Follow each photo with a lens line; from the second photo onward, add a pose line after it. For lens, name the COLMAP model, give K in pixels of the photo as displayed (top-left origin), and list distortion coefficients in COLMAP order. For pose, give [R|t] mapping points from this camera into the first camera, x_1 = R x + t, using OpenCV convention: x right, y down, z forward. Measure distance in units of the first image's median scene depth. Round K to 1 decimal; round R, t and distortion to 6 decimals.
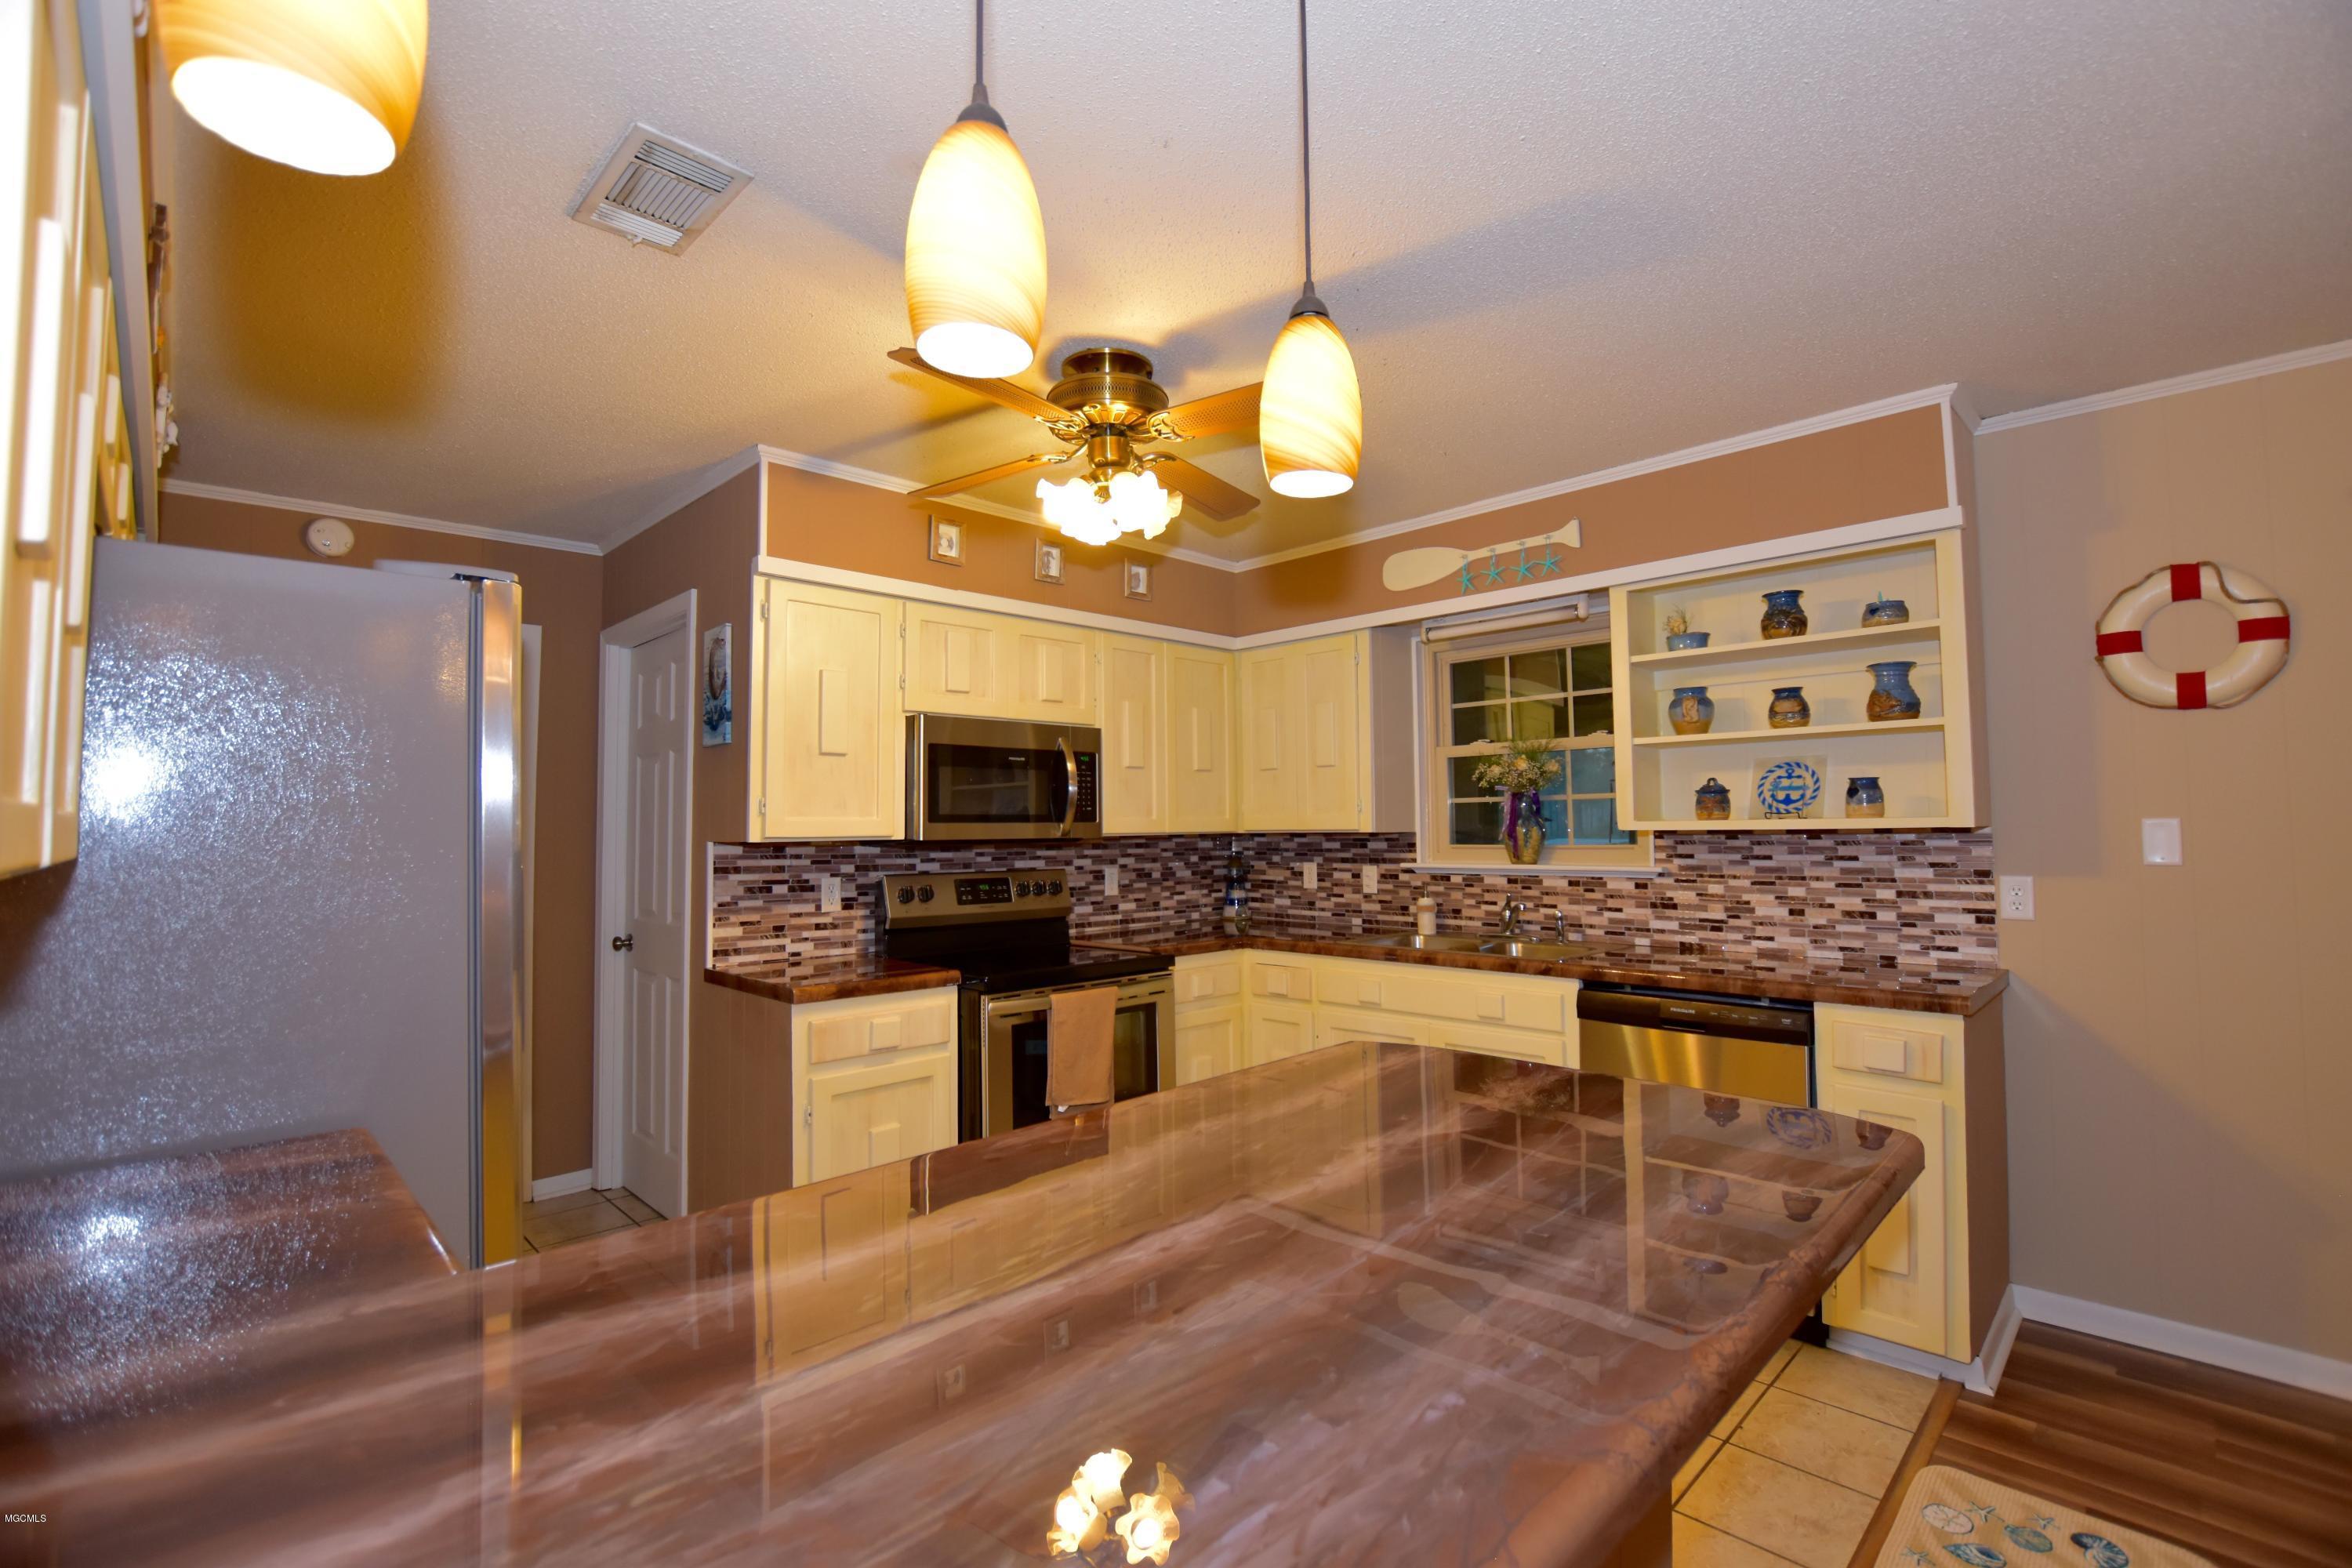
lens RADIAL K [[1038.8, 0, 1181.6], [0, 1038.8, 778.7], [0, 0, 1]] dist [-0.031112, 0.001219]
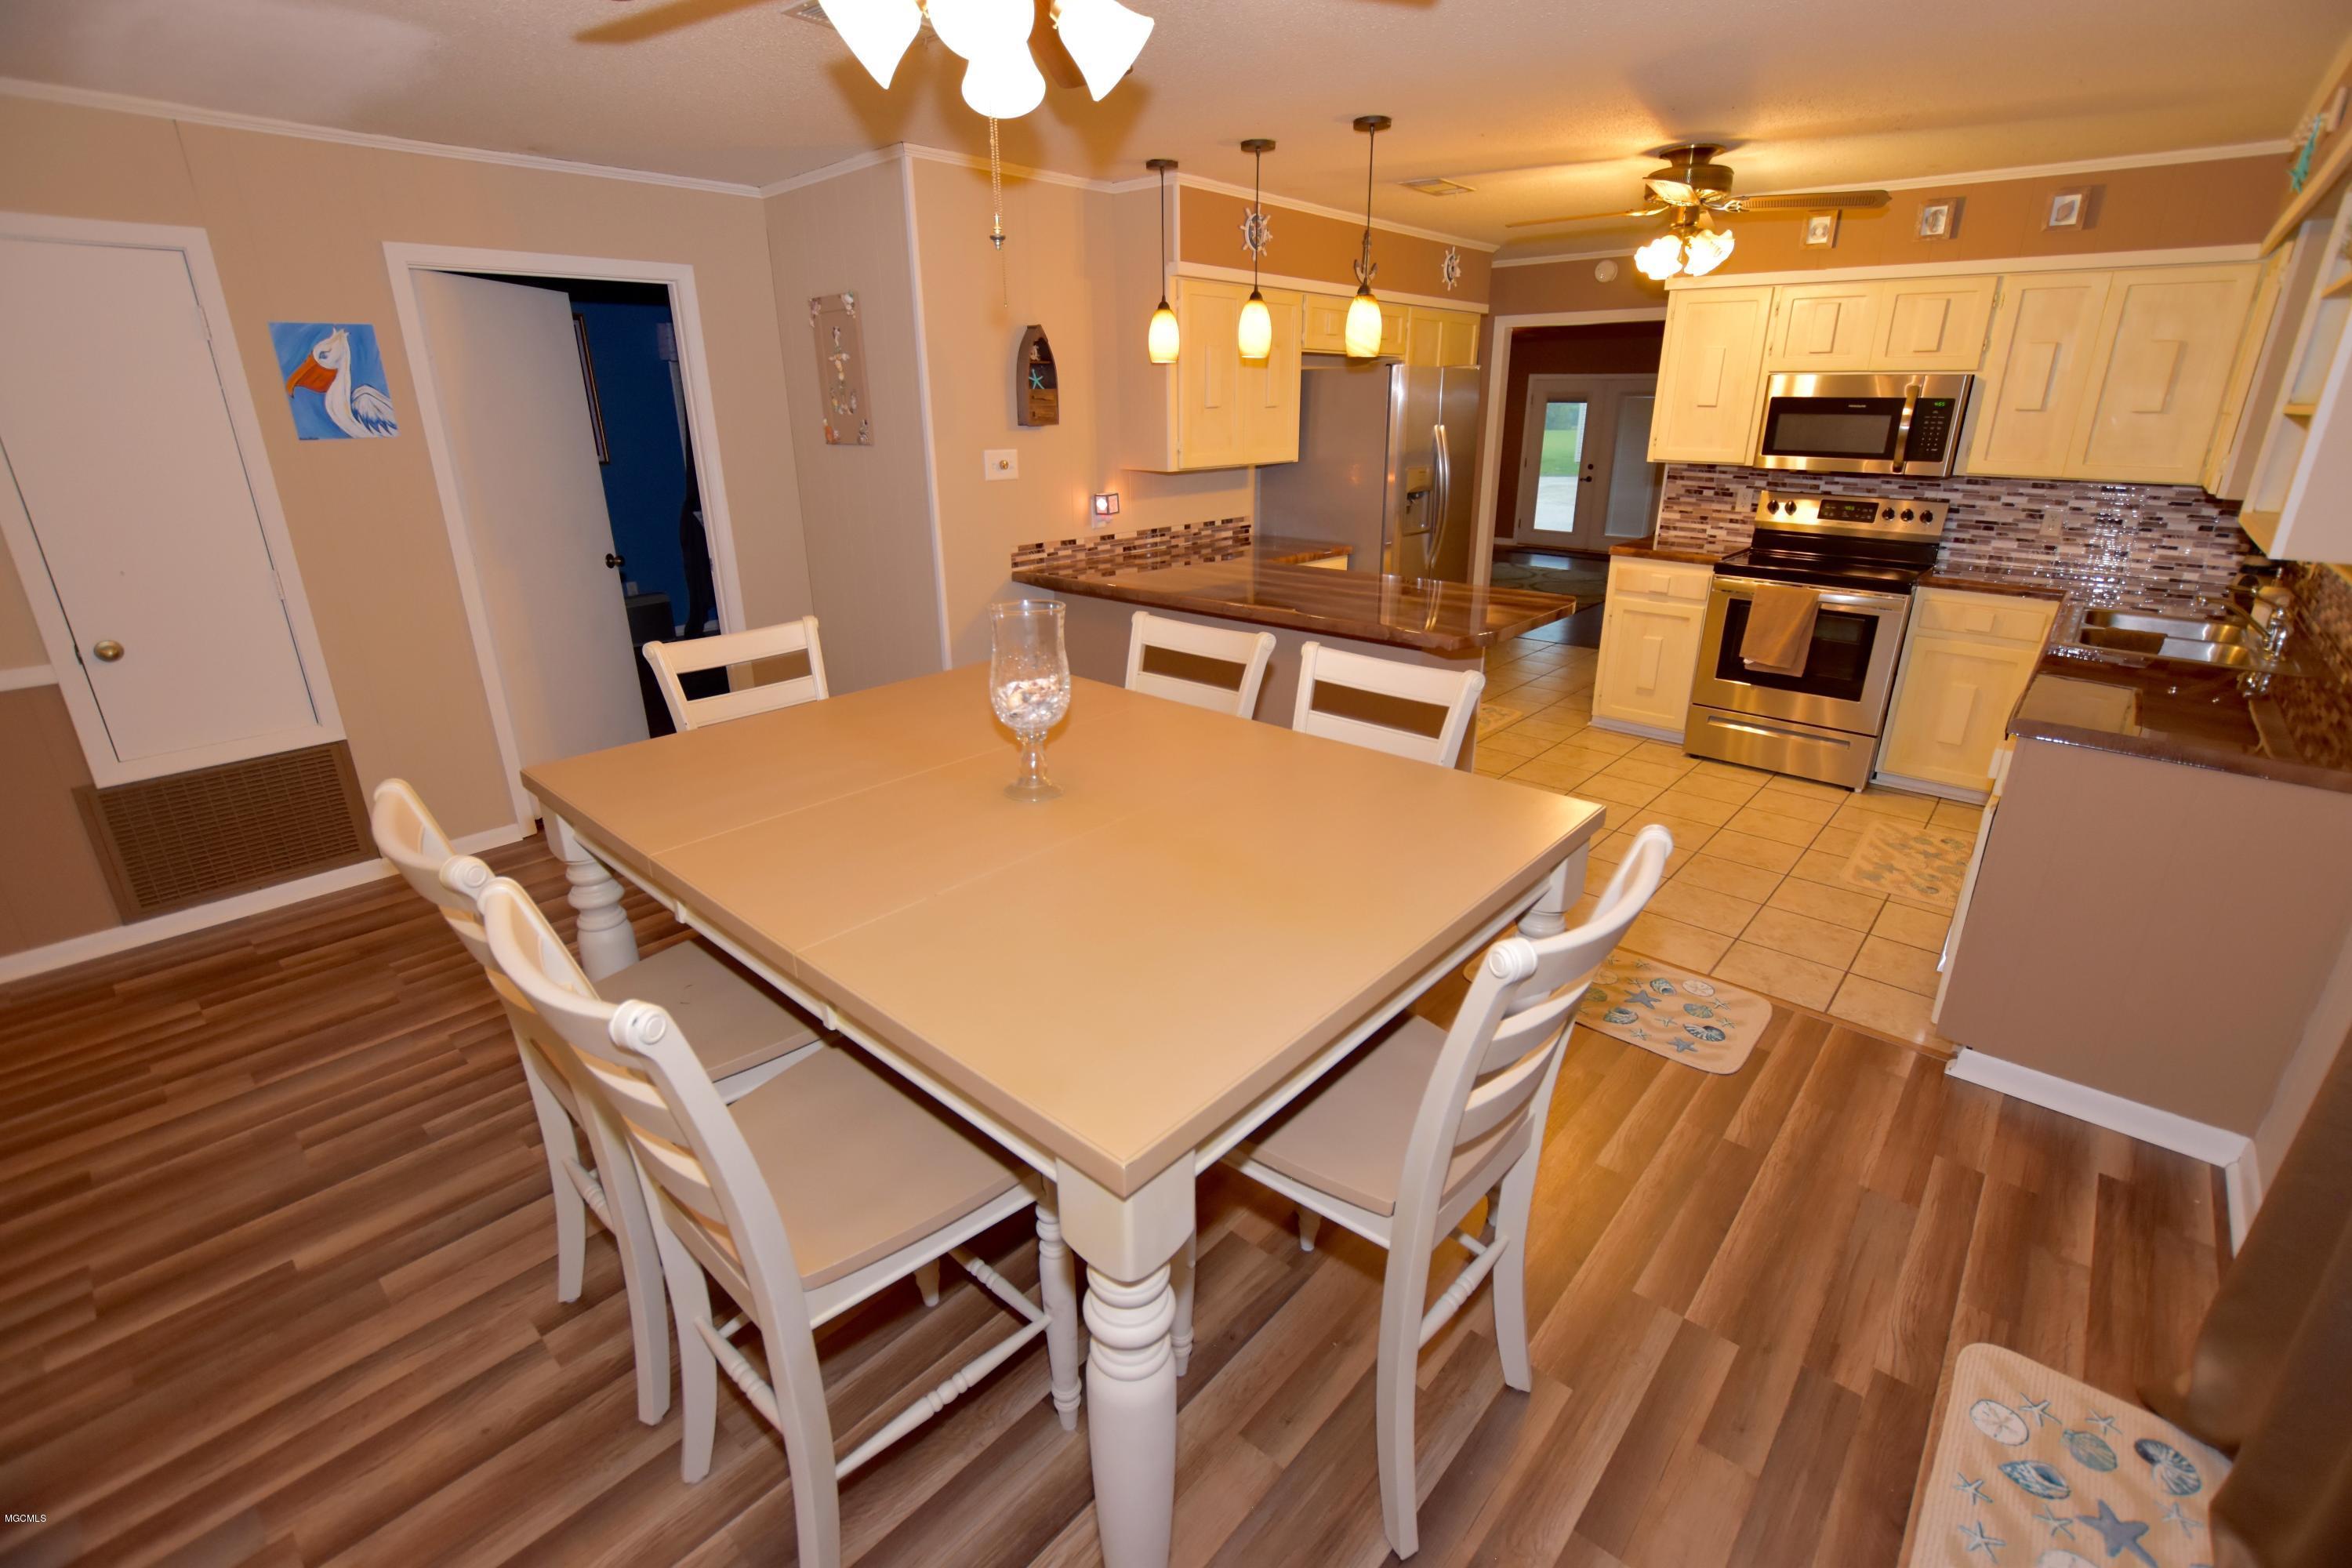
lens RADIAL K [[1047.2, 0, 1197.6], [0, 1047.2, 782.9], [0, 0, 1]] dist [-0.017388, -0.000091]
pose [[0.077140, 0.355965, -0.931310, 1.157054], [0.045298, 0.931877, 0.359934, -0.085395], [0.995991, -0.069952, 0.055760, 0.100564]]
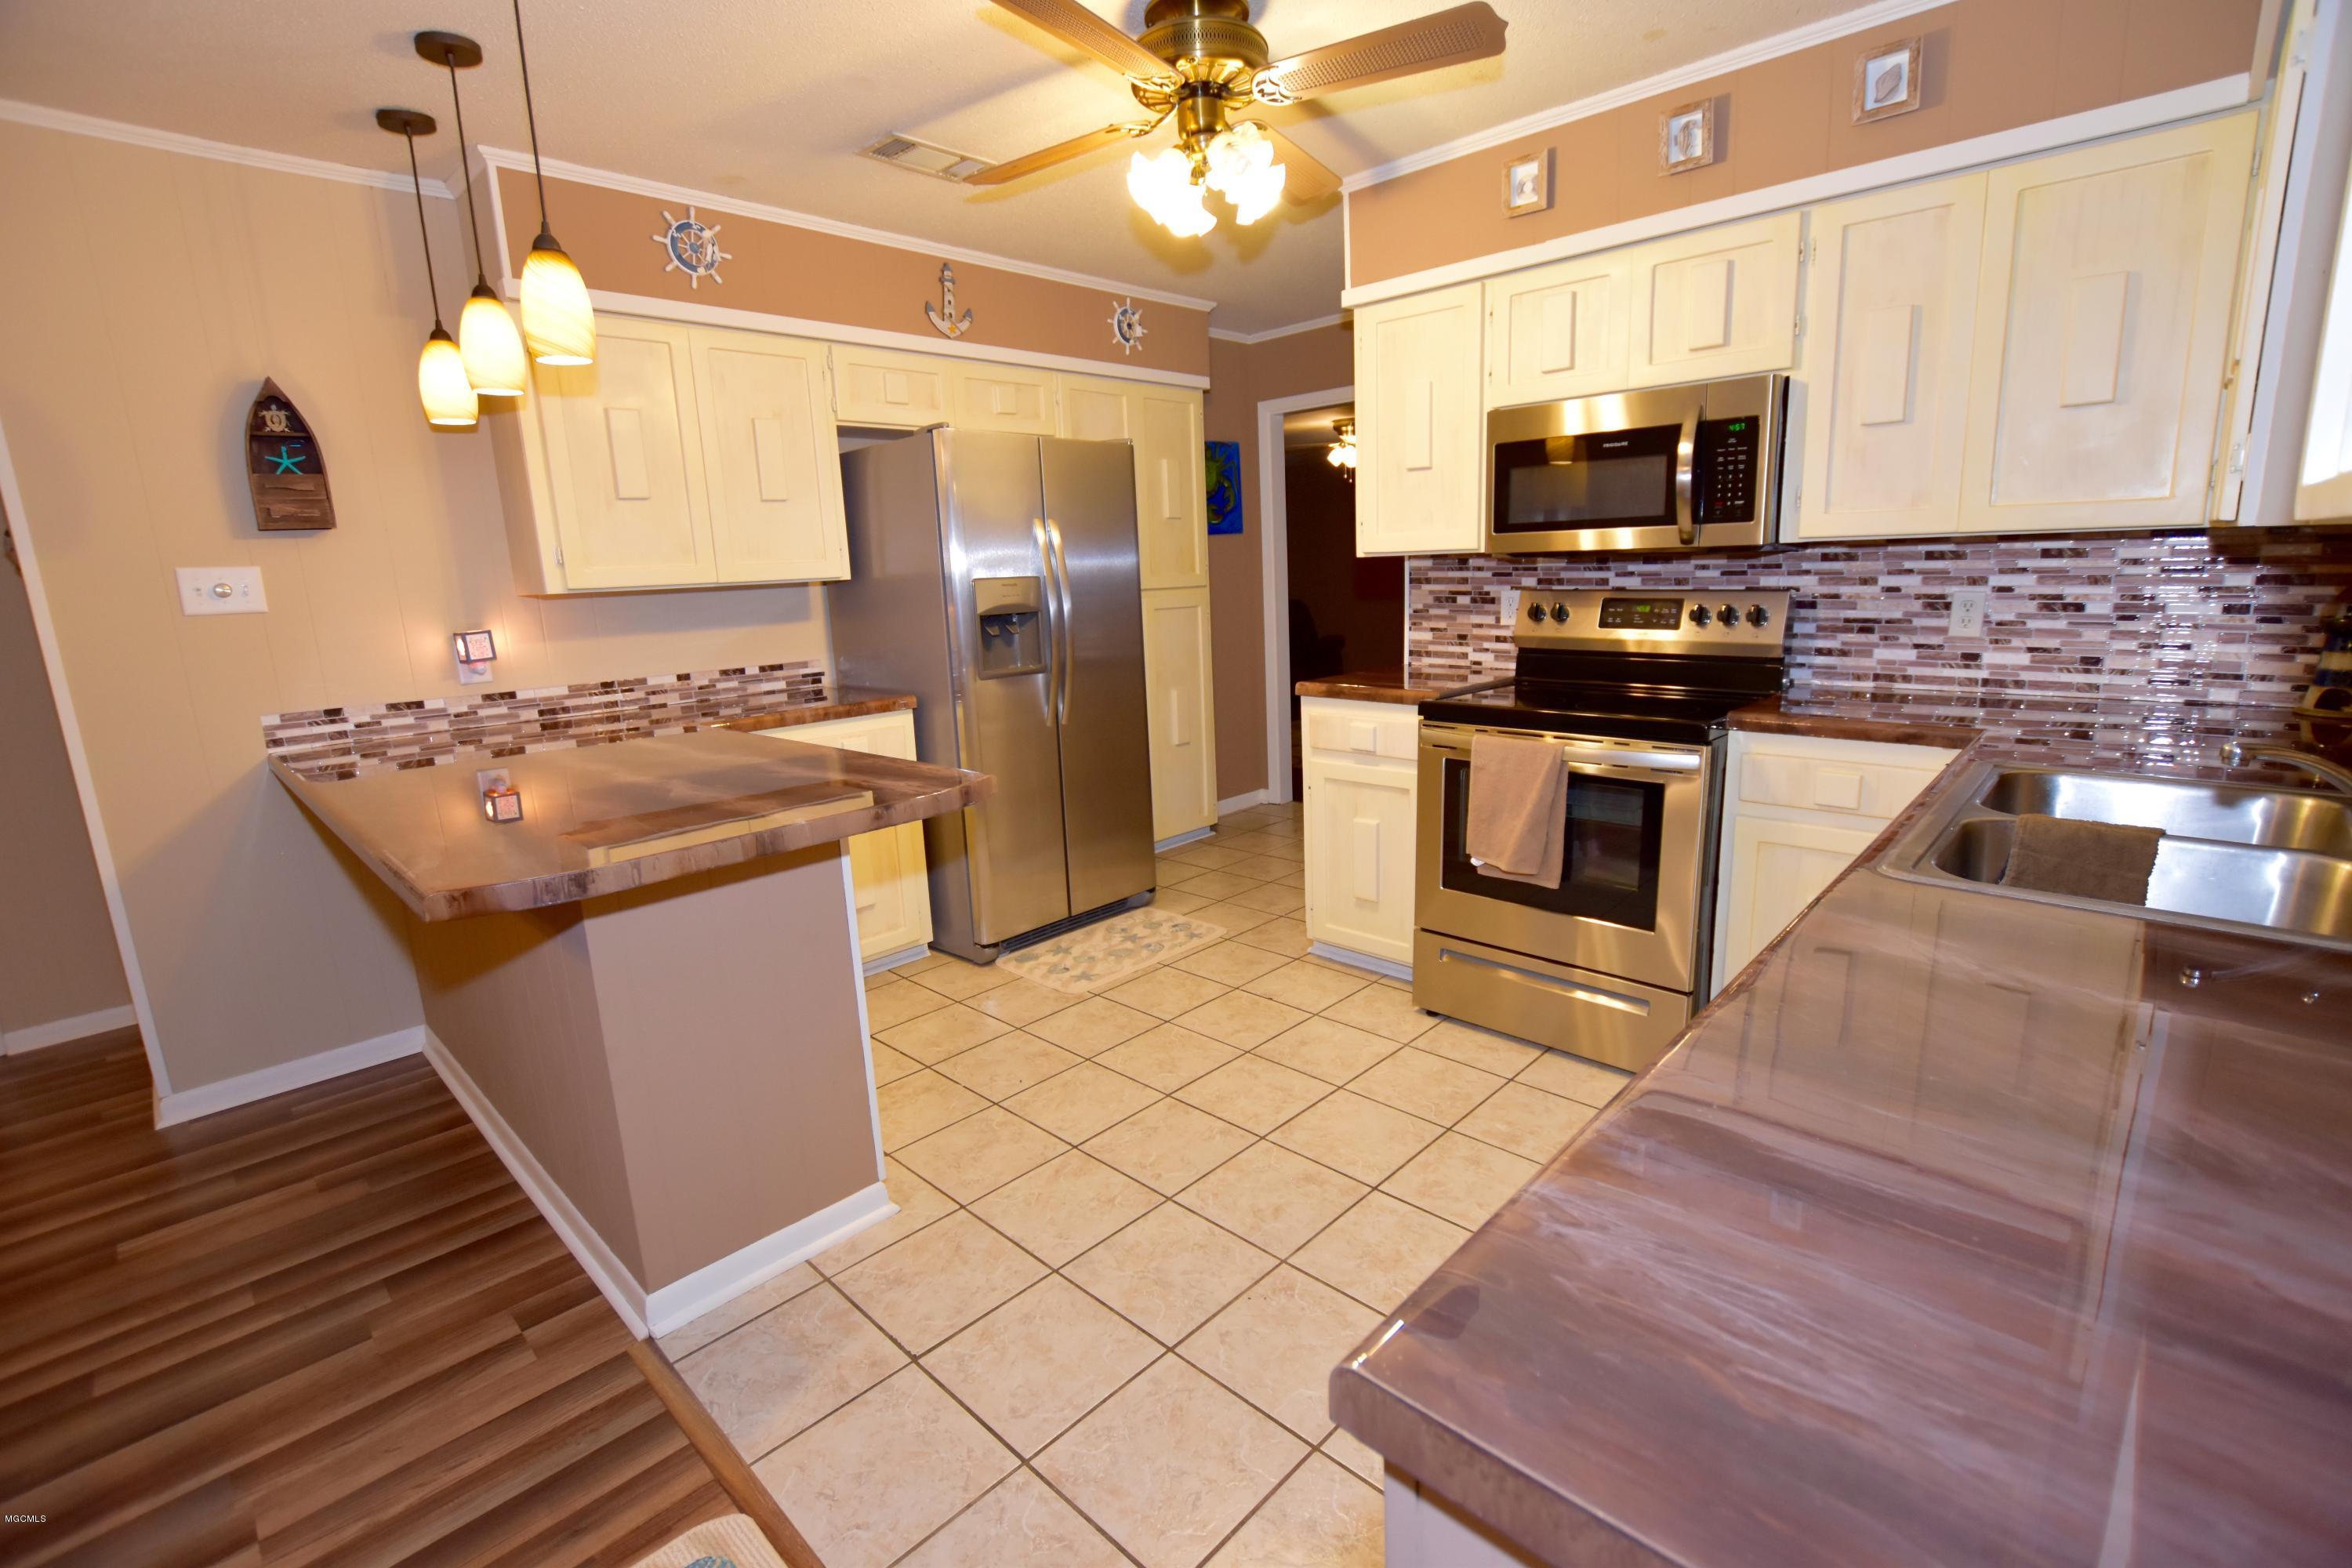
lens RADIAL K [[1047.2, 0, 1197.6], [0, 1047.2, 782.9], [0, 0, 1]] dist [-0.017388, -0.000091]
pose [[0.036947, 0.215928, -0.975710, 0.668127], [0.083797, 0.972268, 0.218339, 0.031620], [0.995798, -0.089829, 0.017828, 0.673753]]
